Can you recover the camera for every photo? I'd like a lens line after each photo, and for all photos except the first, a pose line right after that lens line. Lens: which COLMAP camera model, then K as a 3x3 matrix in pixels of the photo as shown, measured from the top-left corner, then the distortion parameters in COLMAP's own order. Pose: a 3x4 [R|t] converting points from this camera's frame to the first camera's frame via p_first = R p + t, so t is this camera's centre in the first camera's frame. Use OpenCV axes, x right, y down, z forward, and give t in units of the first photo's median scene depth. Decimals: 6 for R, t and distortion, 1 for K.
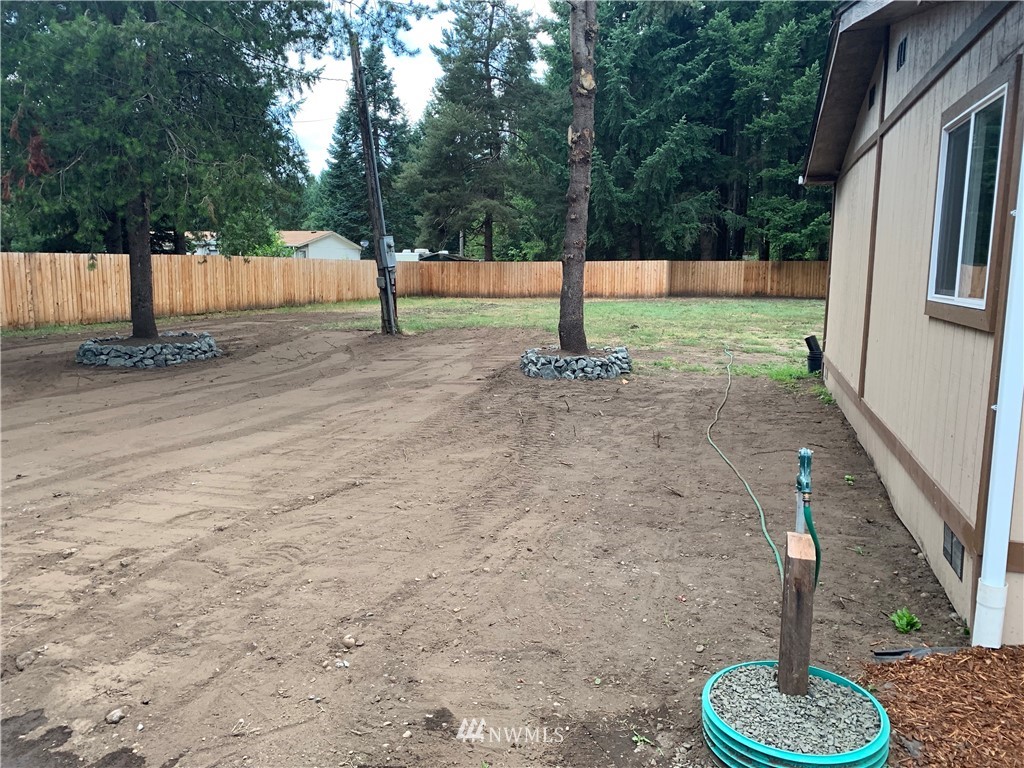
lens RADIAL K [[796.3, 0, 512.0], [0, 796.3, 384.0], [0, 0, 1]] dist [0.004239, -0.041726]
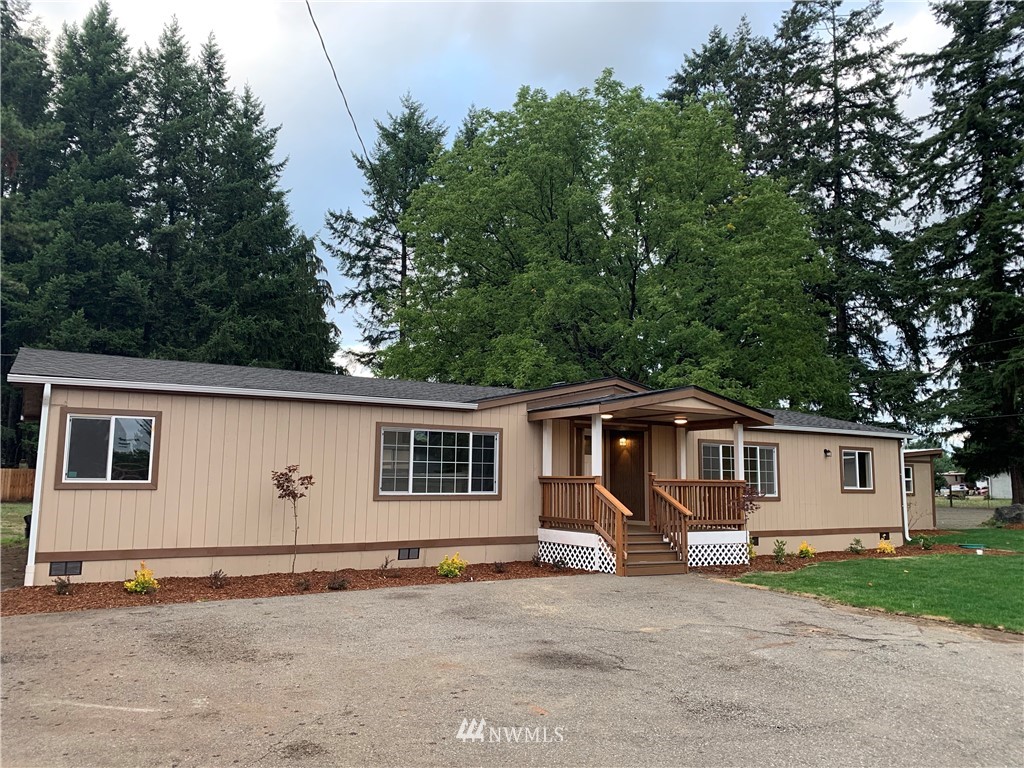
lens RADIAL K [[796.3, 0, 512.0], [0, 796.3, 384.0], [0, 0, 1]] dist [0.004239, -0.041726]
pose [[0.684466, 0.090699, 0.723381, -0.049211], [0.097101, 0.972050, -0.213754, 0.044756], [-0.722550, 0.216549, 0.656528, -0.292800]]
